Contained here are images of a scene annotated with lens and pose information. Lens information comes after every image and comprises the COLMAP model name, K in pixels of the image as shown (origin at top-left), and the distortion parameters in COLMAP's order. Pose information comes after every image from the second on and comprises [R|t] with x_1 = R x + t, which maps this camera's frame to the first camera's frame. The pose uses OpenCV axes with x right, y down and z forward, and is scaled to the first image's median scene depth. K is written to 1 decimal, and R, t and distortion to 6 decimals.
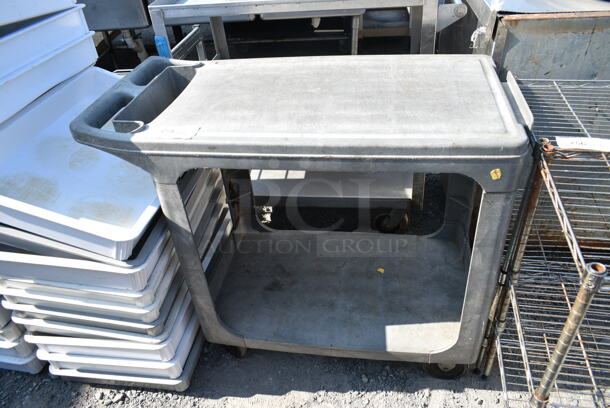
lens RADIAL K [[468.4, 0, 305.9], [0, 468.4, 203.4], [0, 0, 1]] dist [-0.015256, 0.005481]
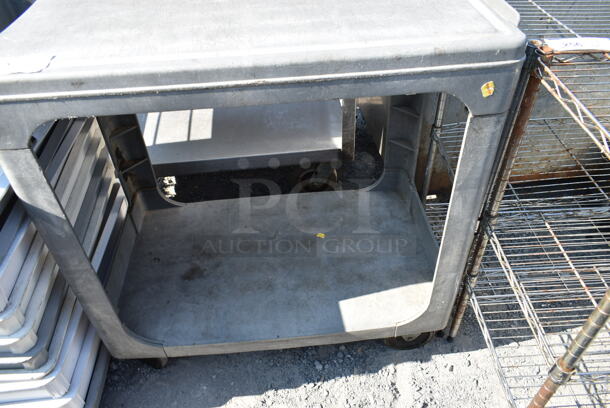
lens RADIAL K [[468.4, 0, 305.9], [0, 468.4, 203.4], [0, 0, 1]] dist [-0.015256, 0.005481]
pose [[0.971519, -0.120798, 0.203861, -0.033962], [0.106577, 0.991130, 0.079392, 0.019226], [-0.211644, -0.055404, 0.975775, 0.219338]]
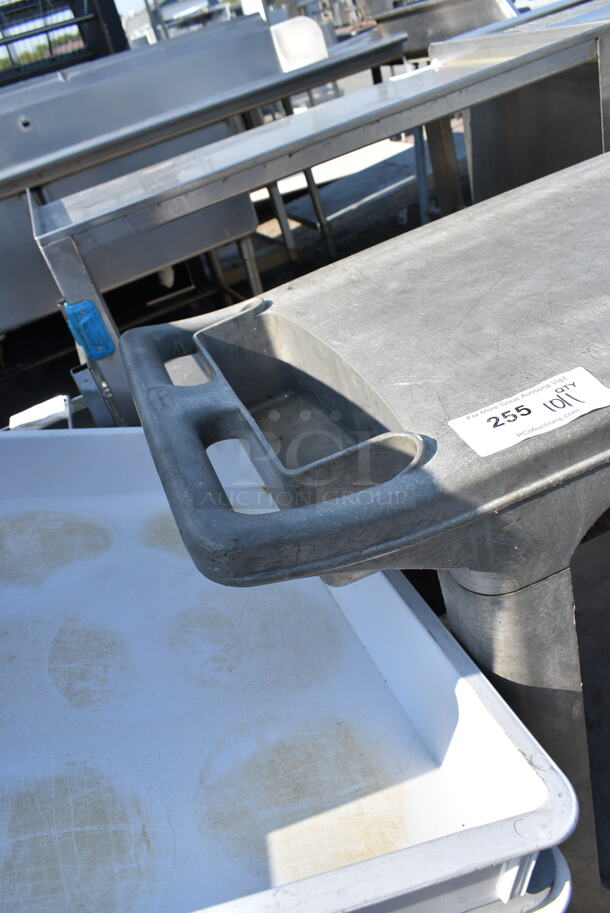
lens RADIAL K [[701.0, 0, 305.0], [0, 701.0, 456.5], [0, 0, 1]] dist [-0.015256, 0.005481]
pose [[0.861955, -0.397873, 0.314214, -0.434205], [0.441817, 0.893473, -0.080640, -0.116619], [-0.248657, 0.208334, 0.945921, 0.455588]]
